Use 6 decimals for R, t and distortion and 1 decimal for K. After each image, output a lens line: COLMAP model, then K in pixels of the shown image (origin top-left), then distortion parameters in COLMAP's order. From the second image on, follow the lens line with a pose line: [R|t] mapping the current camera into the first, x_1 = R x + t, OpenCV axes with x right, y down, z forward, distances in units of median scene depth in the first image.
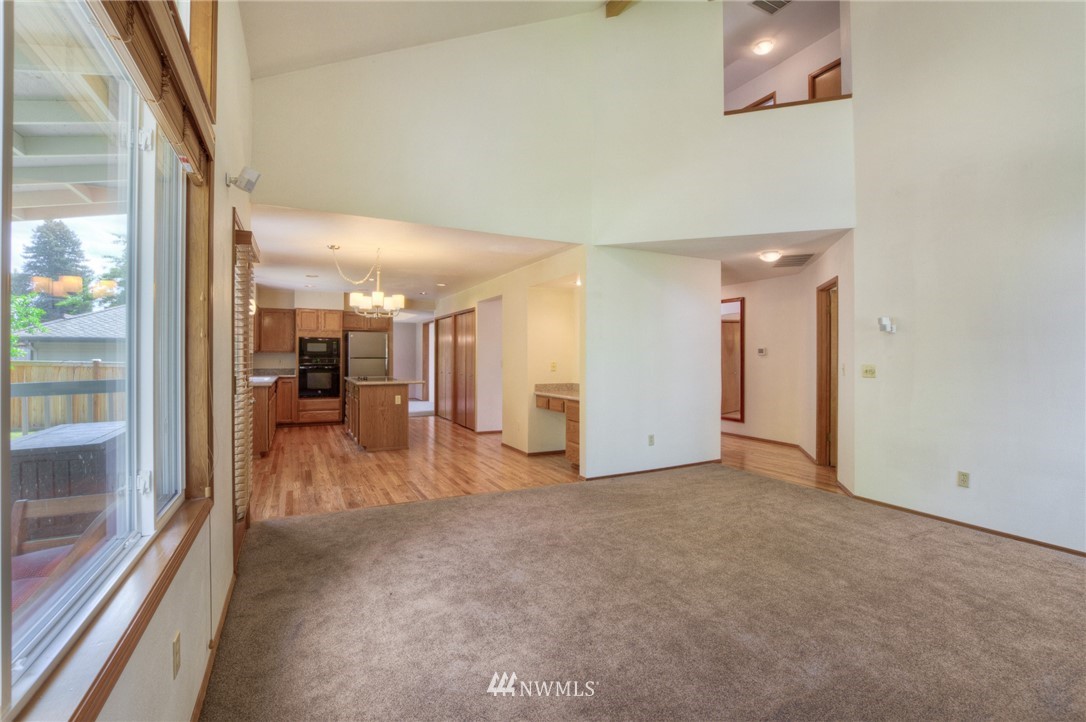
lens RADIAL K [[489.6, 0, 547.2], [0, 489.6, 348.2], [0, 0, 1]] dist [-0.016767, 0.000239]
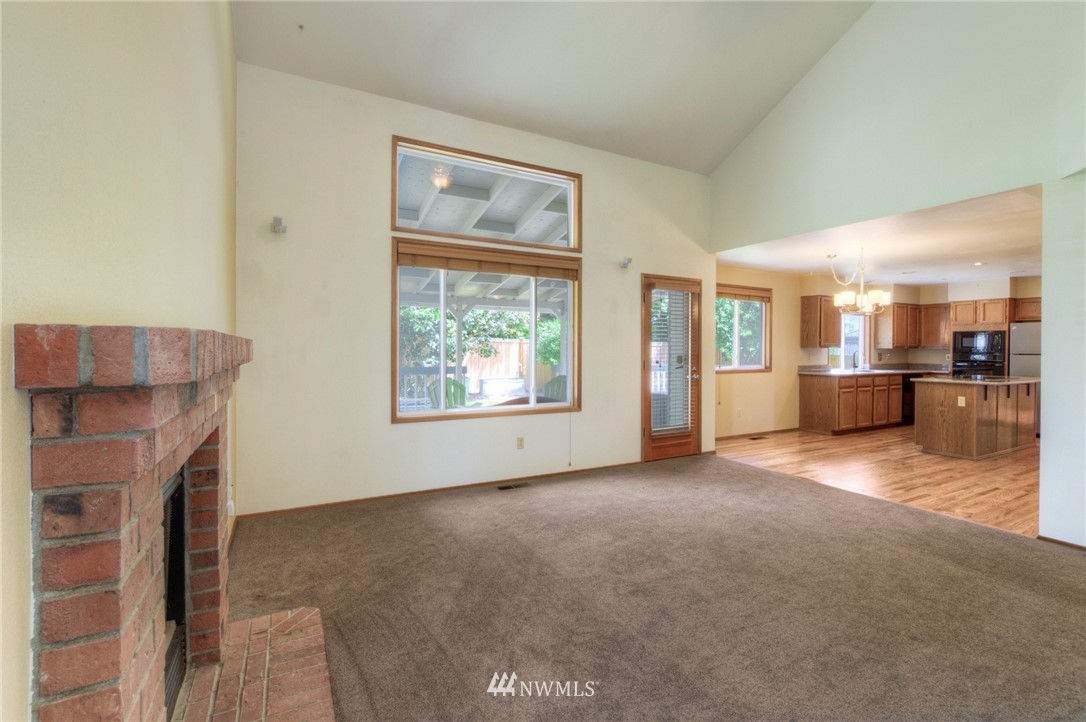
lens RADIAL K [[493.0, 0, 568.5], [0, 493.0, 350.1], [0, 0, 1]] dist [-0.000471, 0.000217]
pose [[0.055472, 0.001355, -0.998459, 0.413933], [0.009530, 0.999953, 0.001887, 0.003979], [0.998415, -0.009620, 0.055456, 0.190520]]
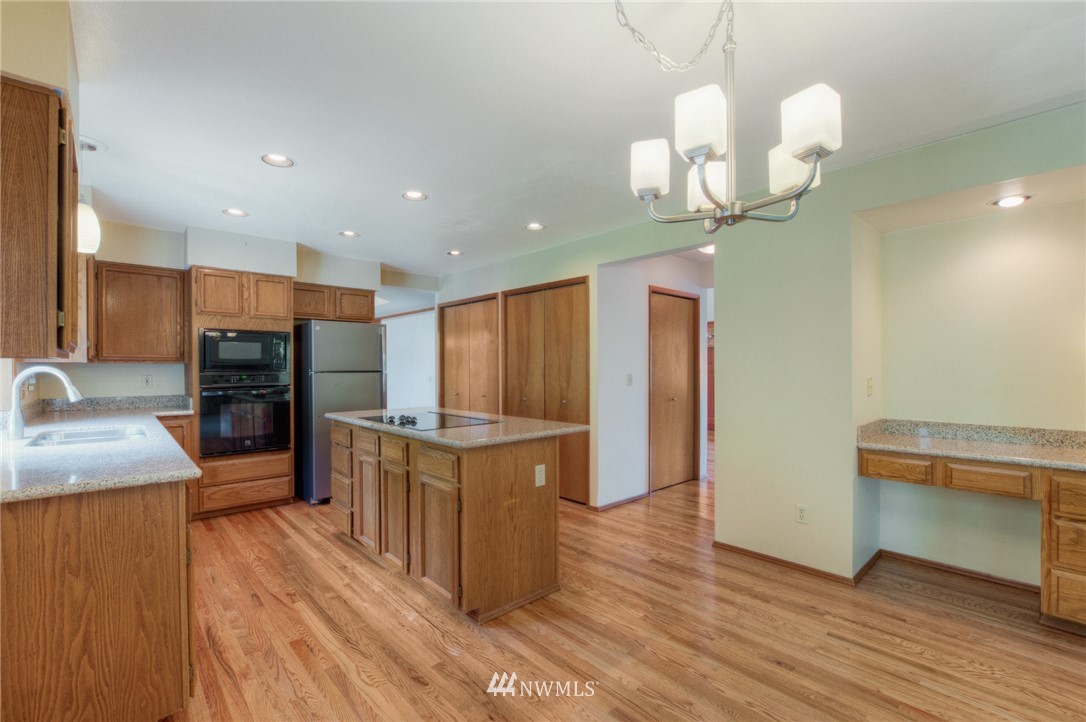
lens RADIAL K [[471.5, 0, 543.0], [0, 471.5, 361.0], [0, 0, 1]] dist [-0.015930, 0.000368]
pose [[0.963004, -0.003395, 0.269464, -0.313445], [0.002299, 0.999988, 0.004386, 0.007281], [-0.269476, -0.003604, 0.963000, 0.480337]]
